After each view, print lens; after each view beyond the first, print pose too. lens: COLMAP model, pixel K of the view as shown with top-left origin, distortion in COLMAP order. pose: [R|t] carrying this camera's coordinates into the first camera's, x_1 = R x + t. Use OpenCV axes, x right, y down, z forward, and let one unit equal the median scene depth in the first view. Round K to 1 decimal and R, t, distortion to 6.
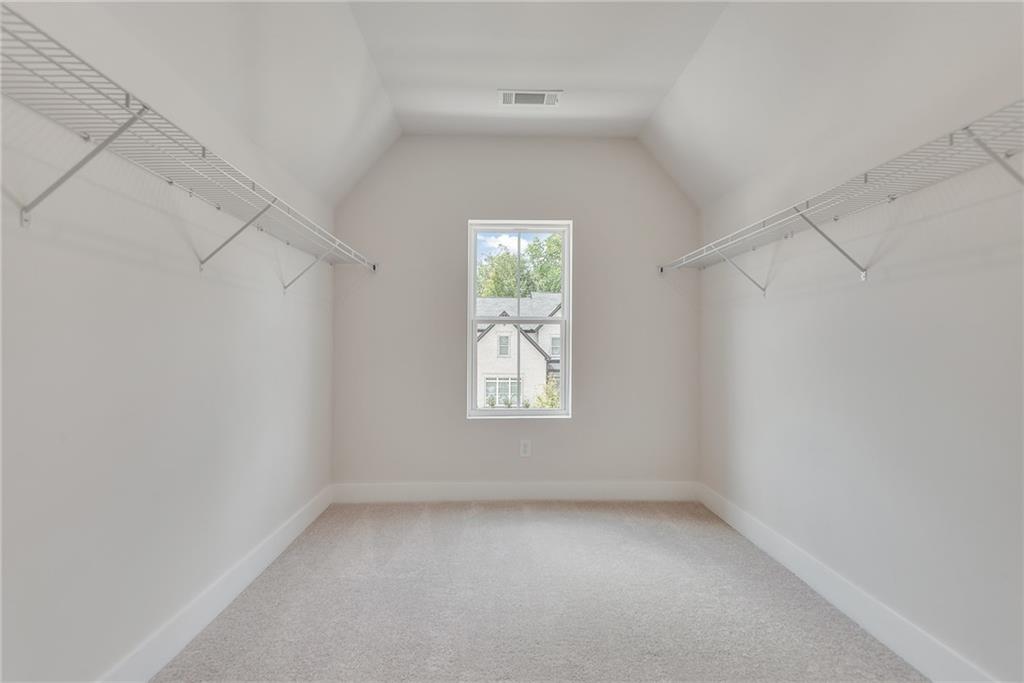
lens RADIAL K [[478.3, 0, 506.6], [0, 478.3, 341.9], [0, 0, 1]] dist [0.009193, -0.004928]
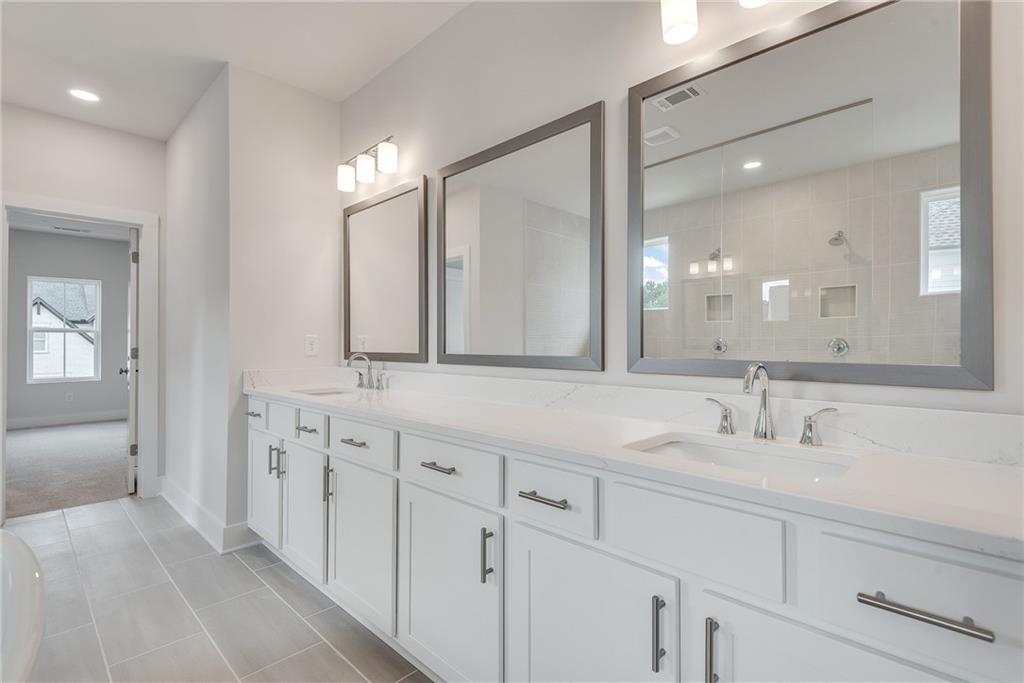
lens RADIAL K [[478.3, 0, 508.1], [0, 478.3, 339.0], [0, 0, 1]] dist [0.009193, -0.004928]
pose [[0.713537, -0.002414, 0.700613, -0.056043], [-0.003929, 0.999965, 0.007447, -0.032333], [-0.700607, -0.008066, 0.713502, -1.616058]]
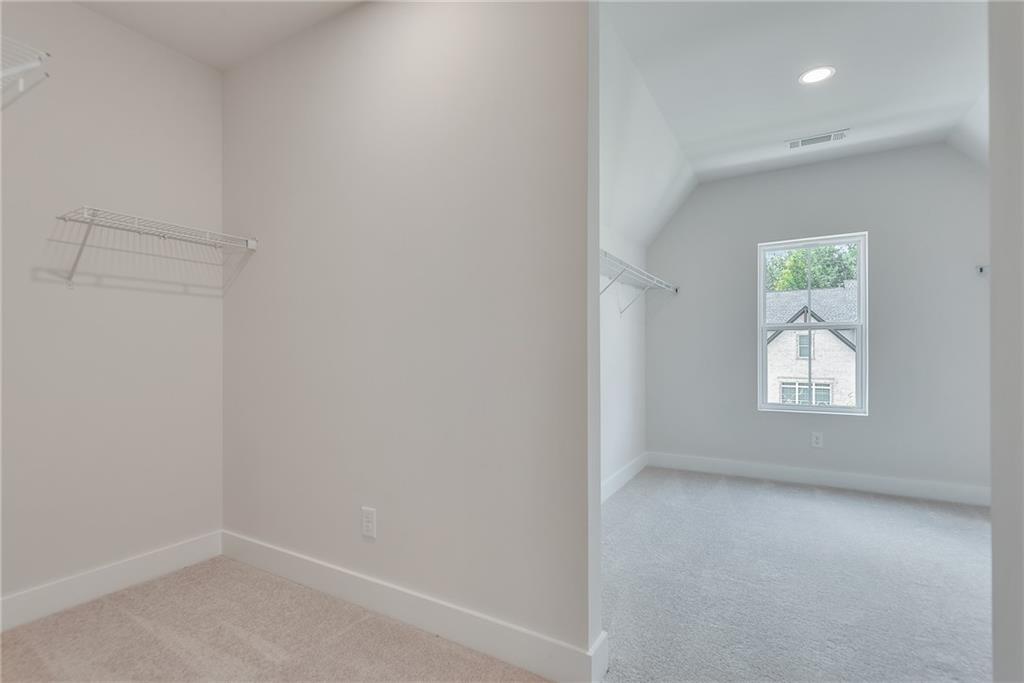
lens RADIAL K [[478.3, 0, 505.6], [0, 478.3, 352.5], [0, 0, 1]] dist [0.009193, -0.004928]
pose [[0.844218, -0.005987, -0.535966, 0.026766], [0.015762, 0.999782, 0.013660, -0.010042], [0.535768, -0.019980, 0.844129, -0.340867]]
